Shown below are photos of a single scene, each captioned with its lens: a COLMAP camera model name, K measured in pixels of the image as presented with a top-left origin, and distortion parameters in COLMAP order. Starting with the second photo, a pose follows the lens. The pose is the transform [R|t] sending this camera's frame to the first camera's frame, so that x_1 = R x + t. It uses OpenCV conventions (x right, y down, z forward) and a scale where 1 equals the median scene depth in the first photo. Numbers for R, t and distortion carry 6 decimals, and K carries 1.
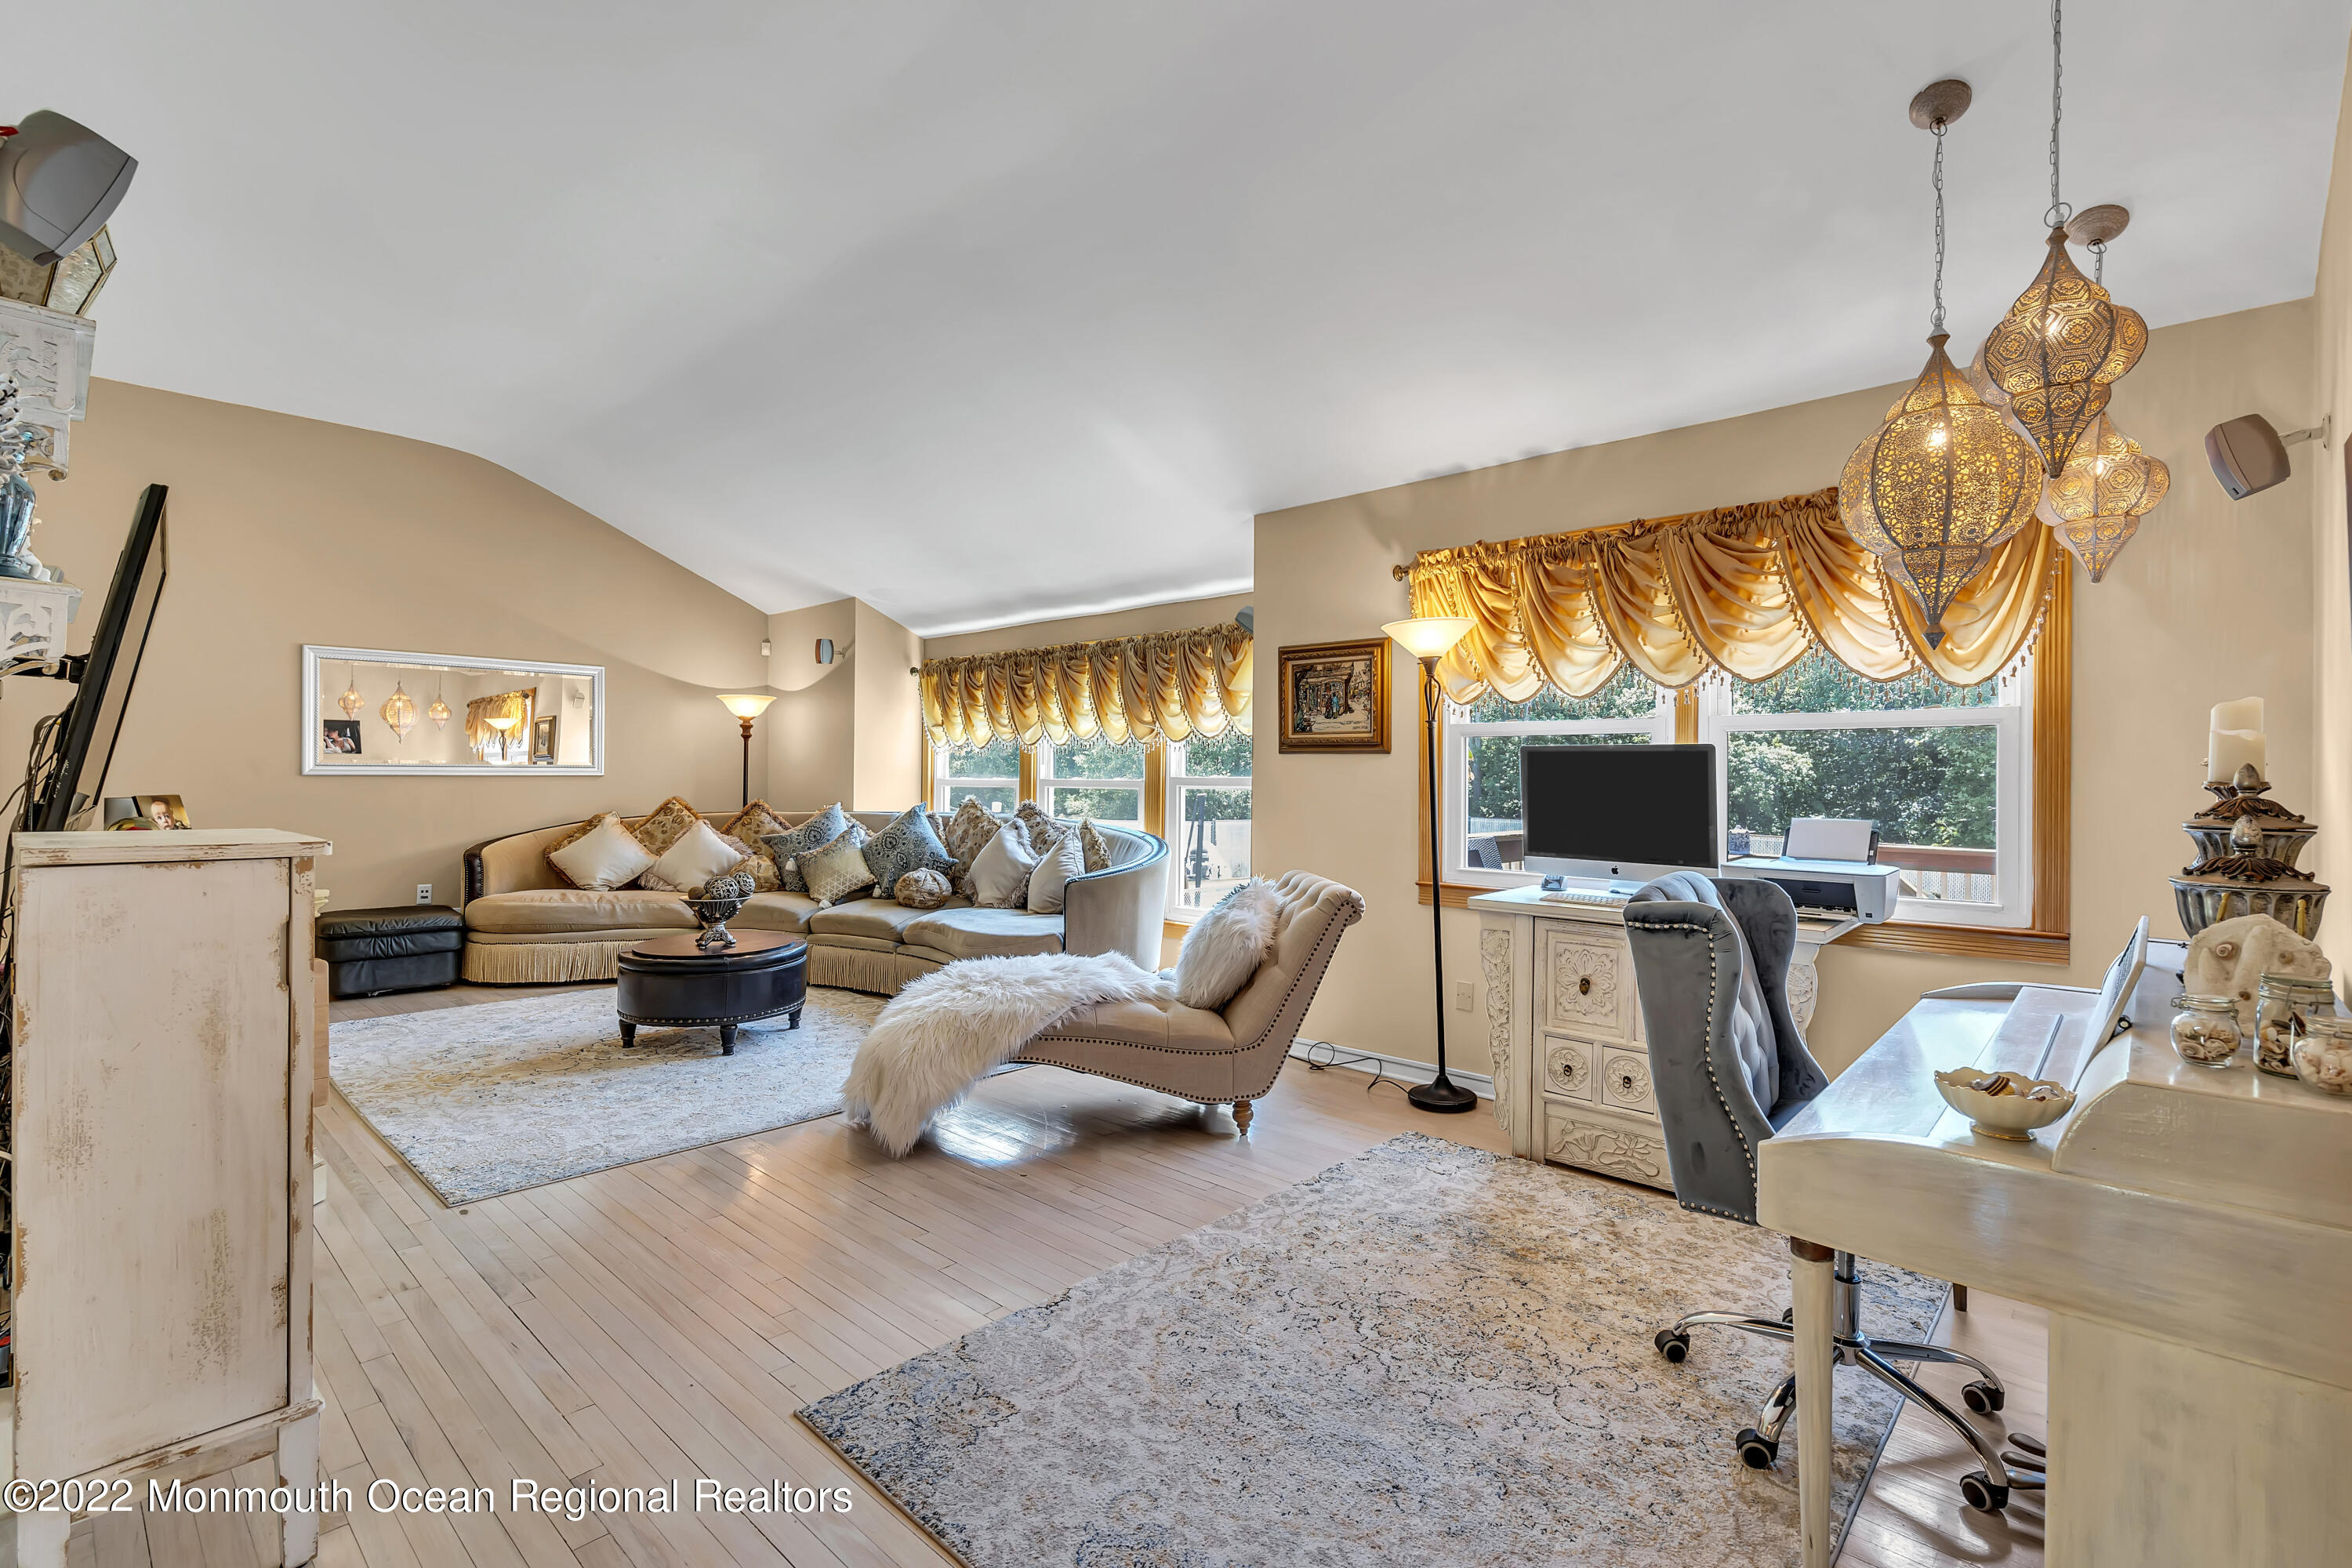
lens RADIAL K [[1066.7, 0, 1182.1], [0, 1066.7, 784.4], [0, 0, 1]] dist [-0.010956, 0.006625]
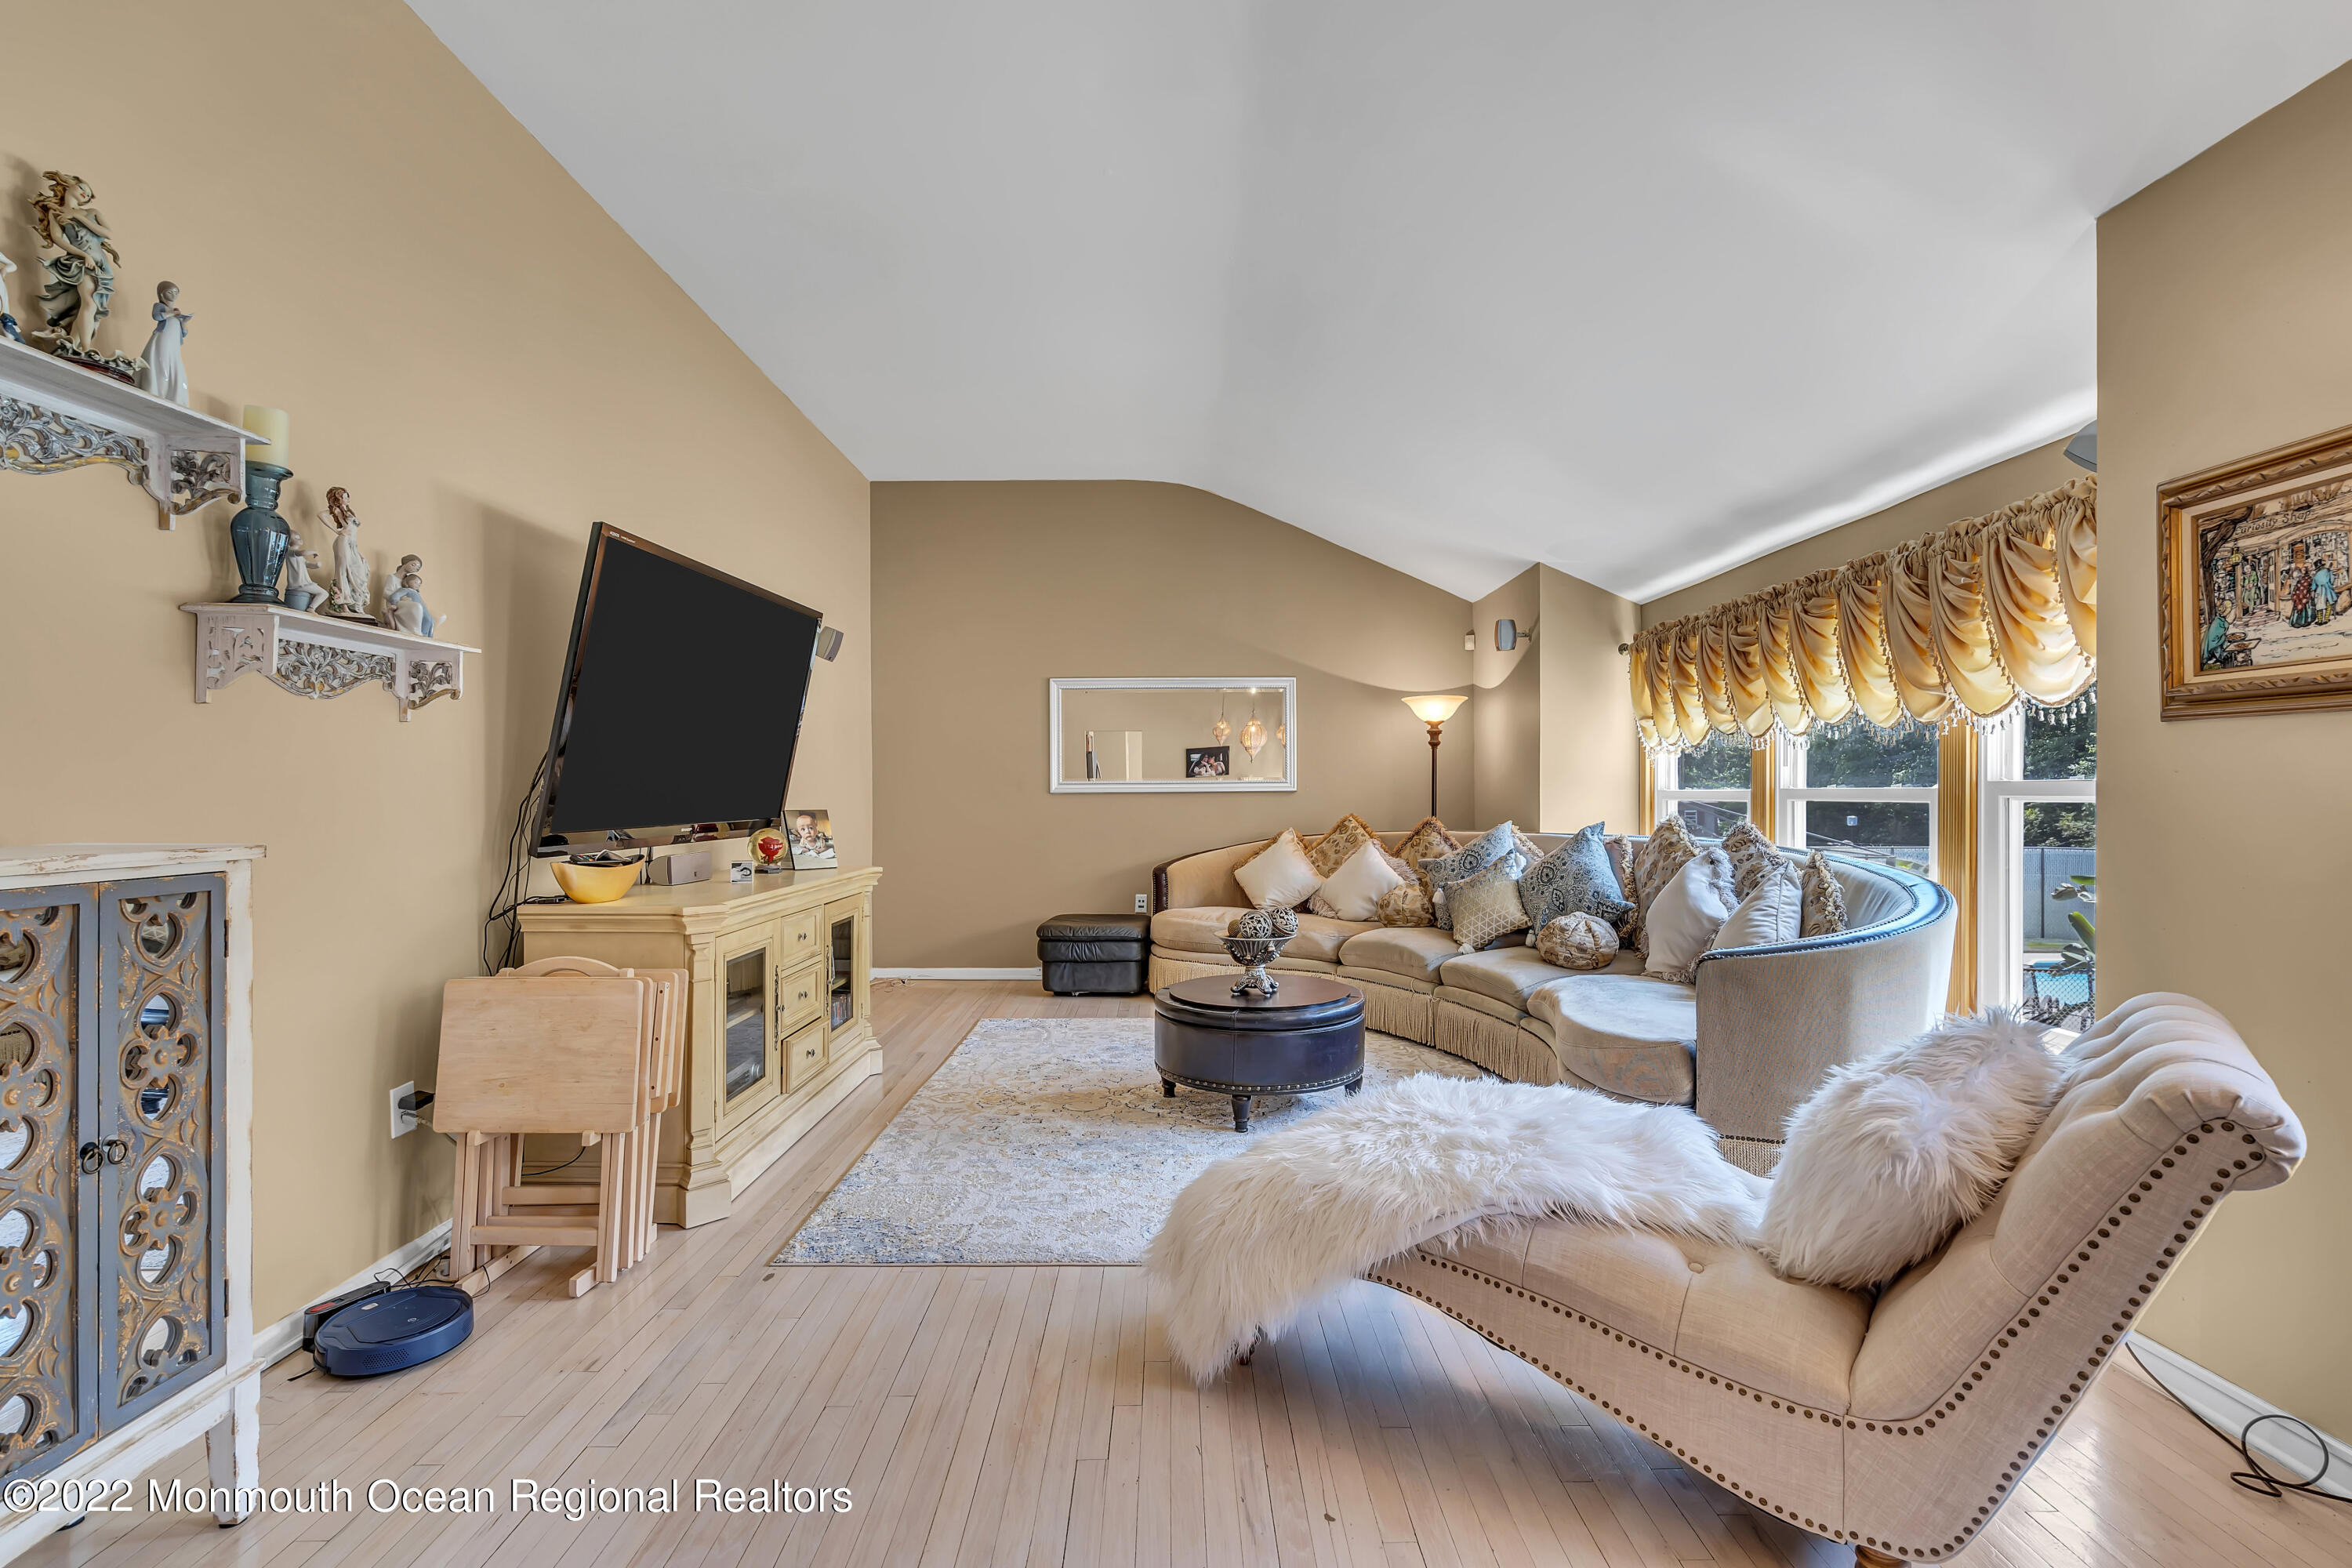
lens RADIAL K [[1075.9, 0, 1176.0], [0, 1075.9, 784.0], [0, 0, 1]] dist [-0.013356, 0.014545]
pose [[0.683432, -0.015901, -0.729841, 0.108886], [0.004267, 0.999833, -0.017788, 0.002855], [0.730001, 0.009042, 0.683386, 0.309209]]
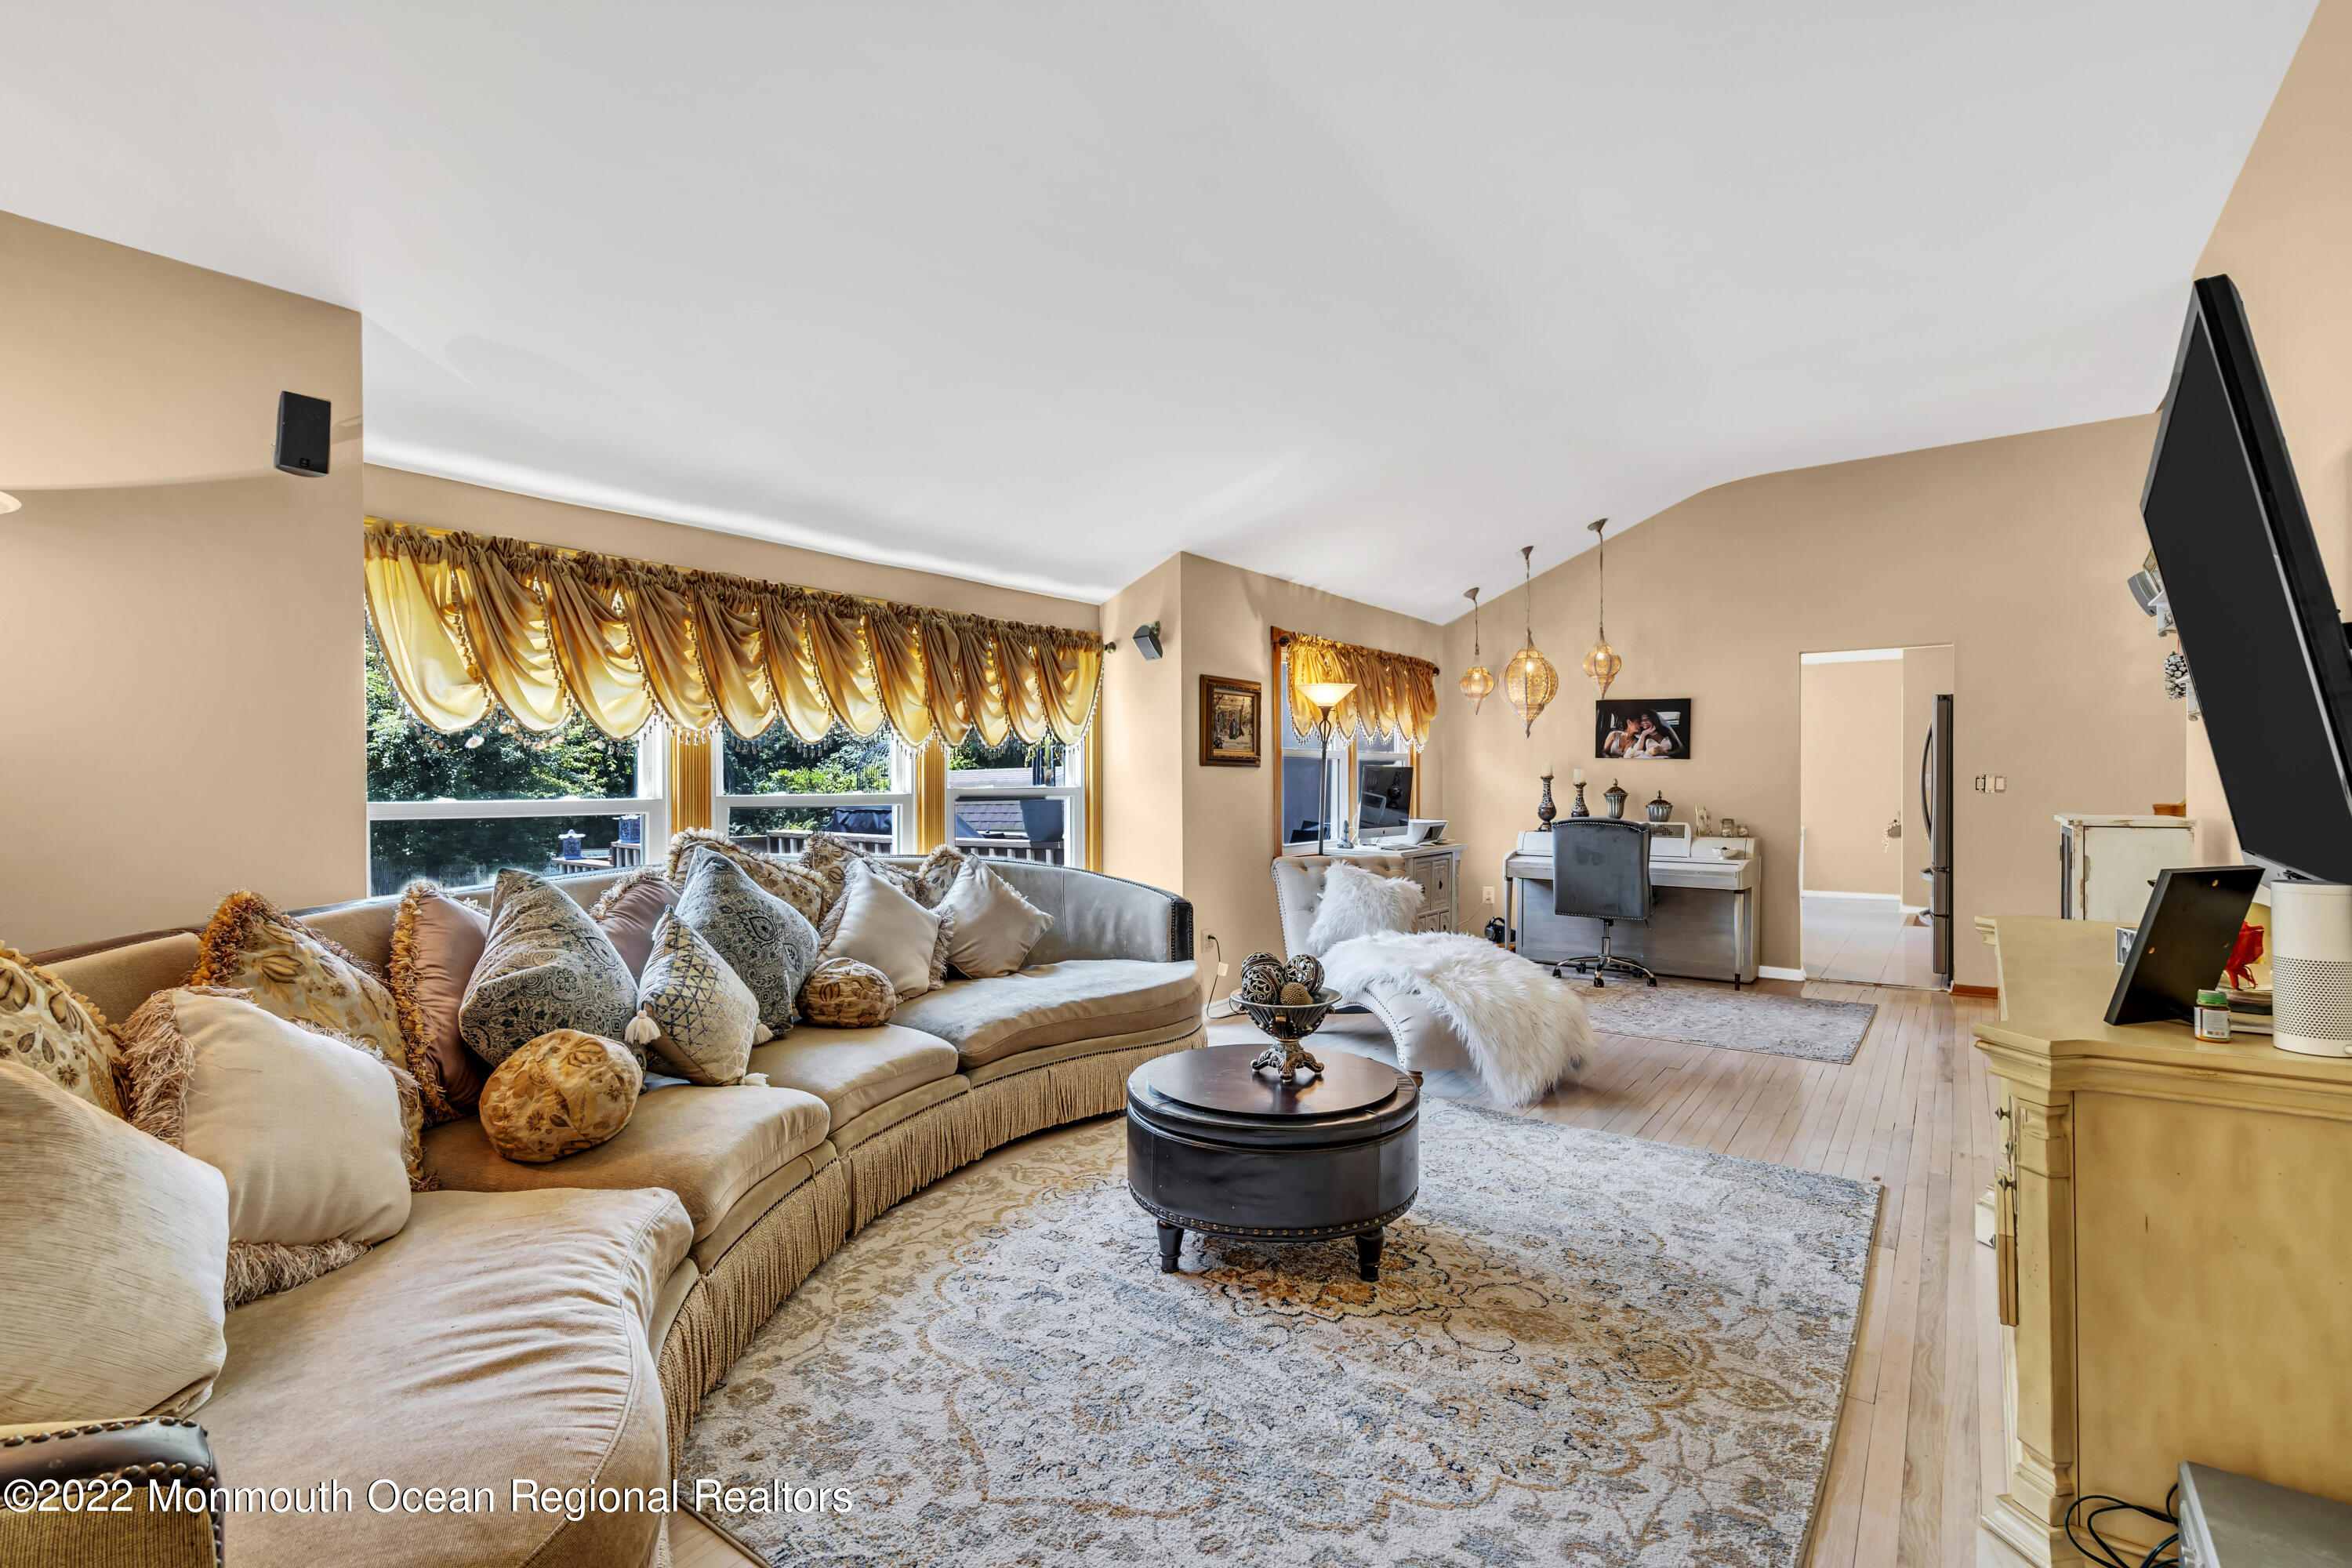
lens RADIAL K [[1072.3, 0, 1180.3], [0, 1072.3, 795.9], [0, 0, 1]] dist [0.000069, 0.000419]
pose [[-0.113828, -0.024180, 0.993206, -0.844453], [0.008295, 0.999646, 0.025287, -0.020573], [-0.993466, 0.011117, -0.113587, 0.915673]]
